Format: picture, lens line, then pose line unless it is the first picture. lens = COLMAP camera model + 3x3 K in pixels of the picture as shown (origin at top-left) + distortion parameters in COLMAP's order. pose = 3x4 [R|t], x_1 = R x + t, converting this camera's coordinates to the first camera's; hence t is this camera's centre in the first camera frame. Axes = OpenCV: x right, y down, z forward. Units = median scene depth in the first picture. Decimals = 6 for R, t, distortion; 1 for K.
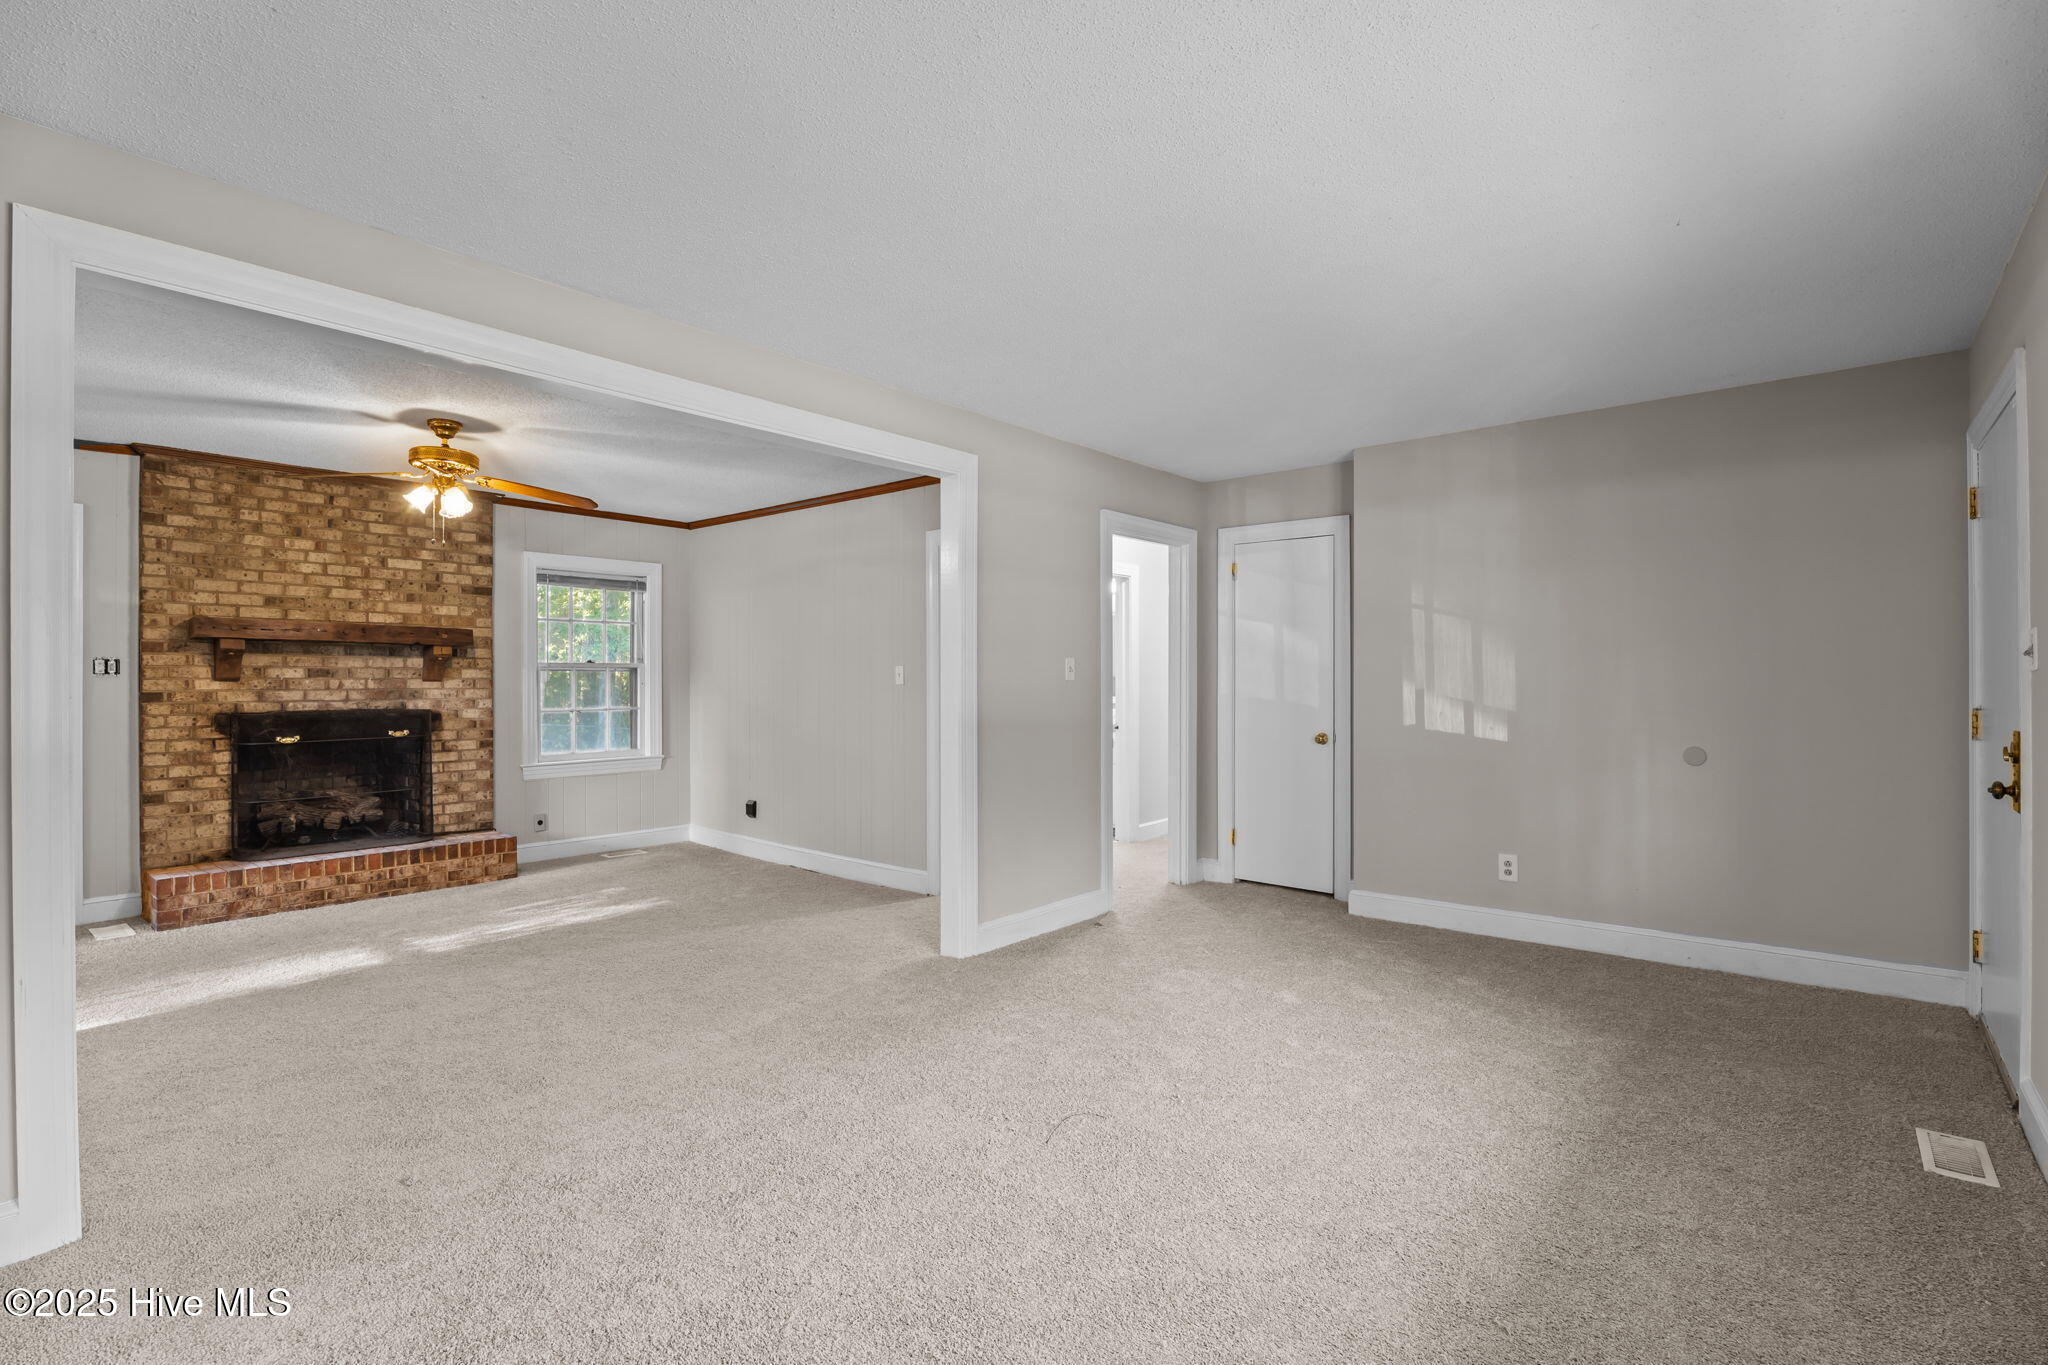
lens RADIAL K [[964.4, 0, 1033.9], [0, 964.4, 677.5], [0, 0, 1]] dist [-0.012516, 0.000526]
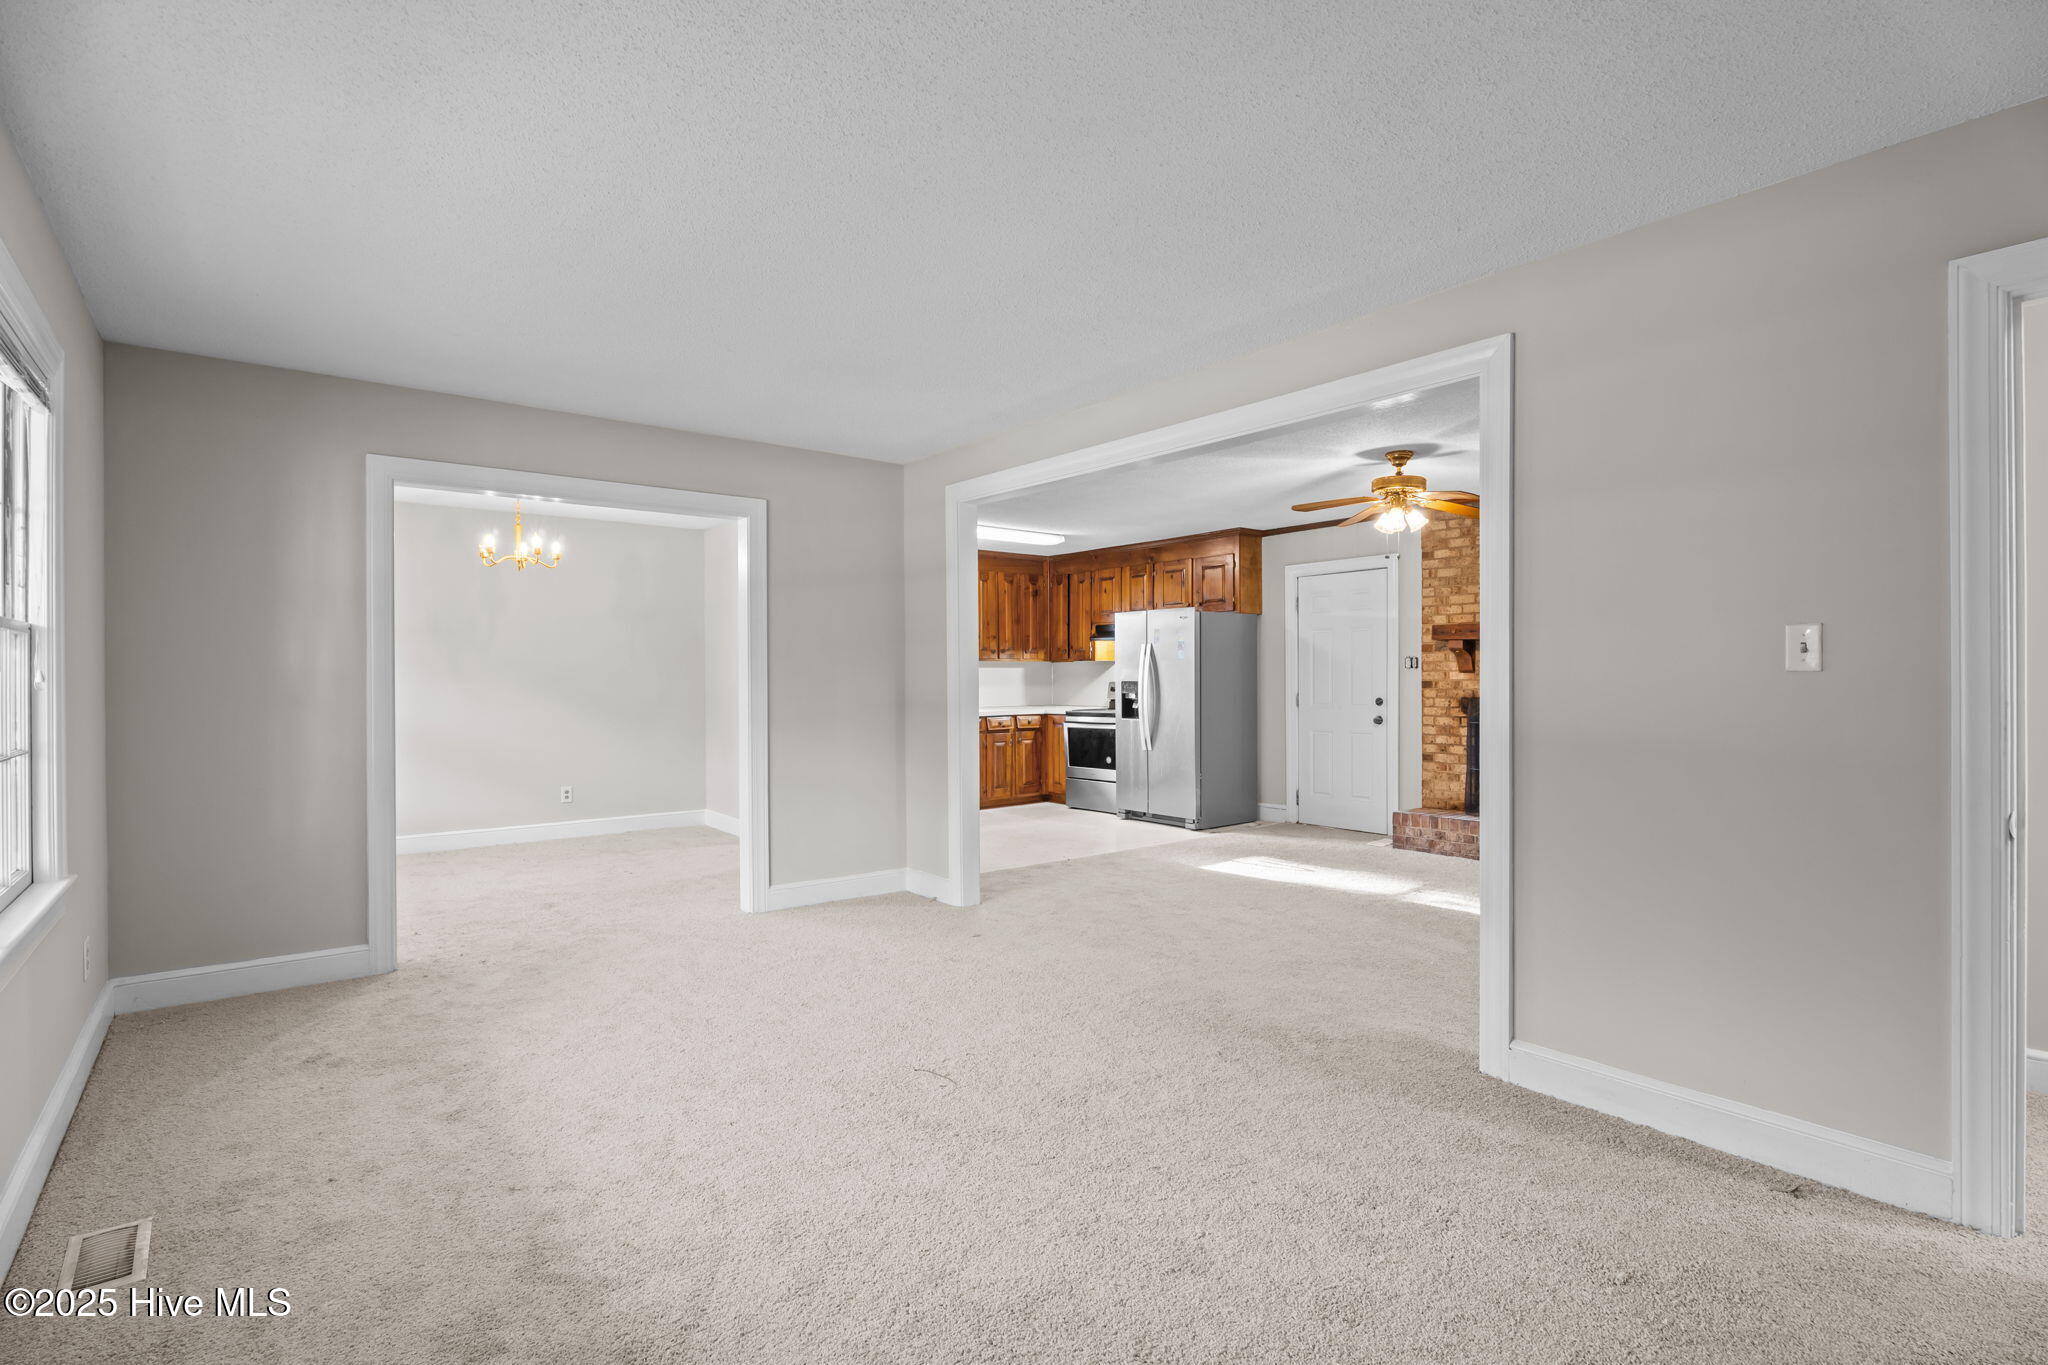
lens RADIAL K [[964.4, 0, 1025.7], [0, 964.4, 678.7], [0, 0, 1]] dist [-0.012516, 0.000526]
pose [[-0.191802, 0.005065, -0.981421, 0.538133], [0.006489, 0.999971, 0.003892, 0.003000], [0.981412, -0.005622, -0.191829, 0.658842]]
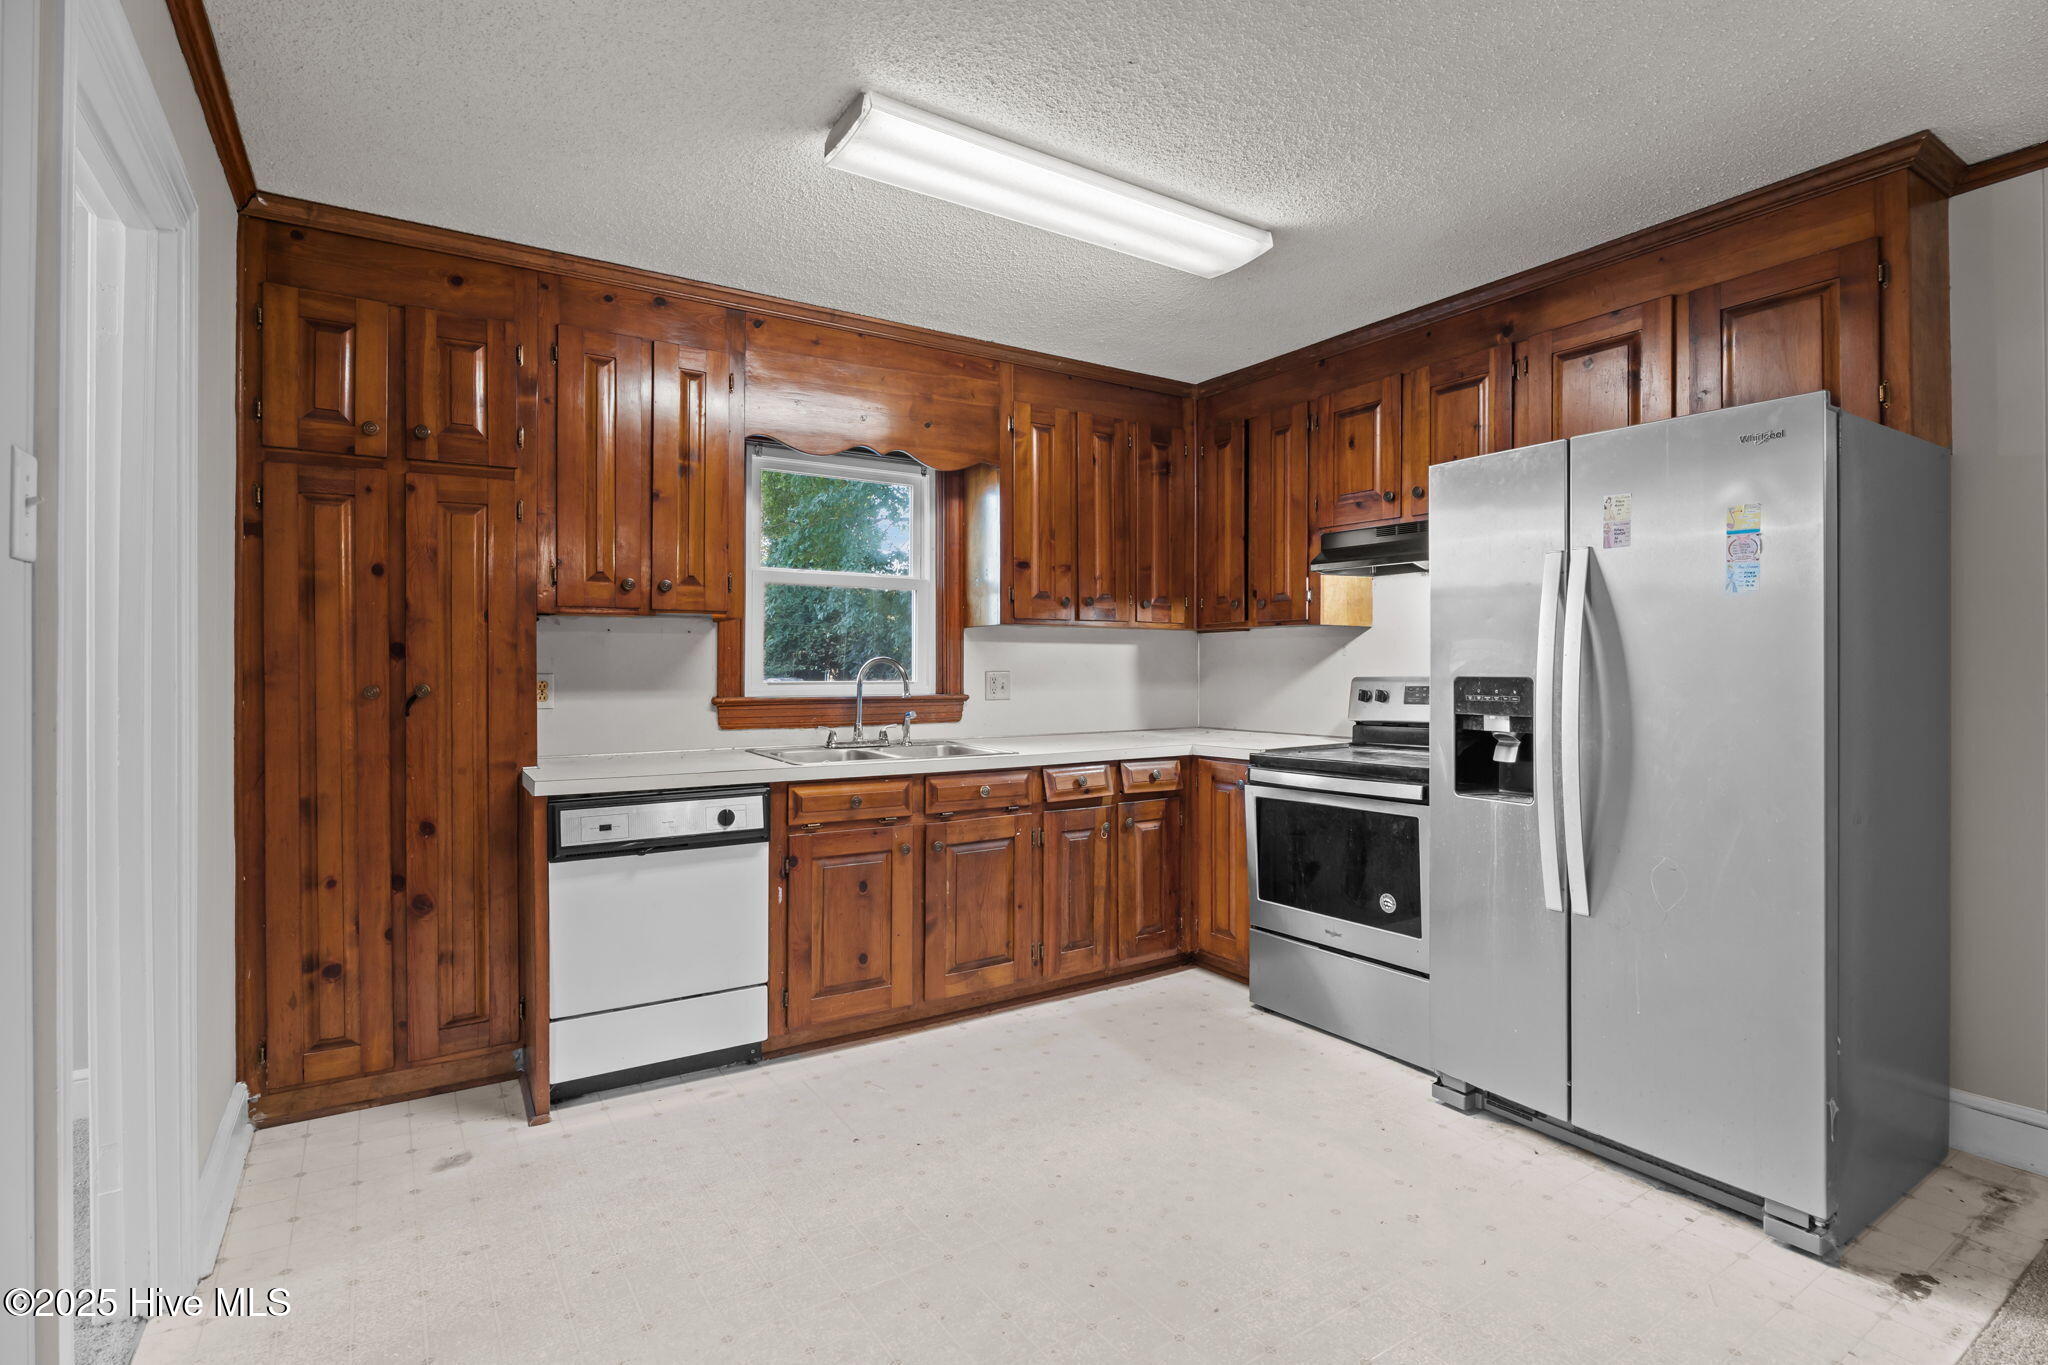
lens RADIAL K [[964.4, 0, 1023.8], [0, 964.4, 671.6], [0, 0, 1]] dist [-0.012516, 0.000526]
pose [[-0.291637, 0.005814, -0.956511, -0.503589], [0.003293, 0.999982, 0.005075, 0.008072], [0.956523, -0.001670, -0.291651, 0.439958]]
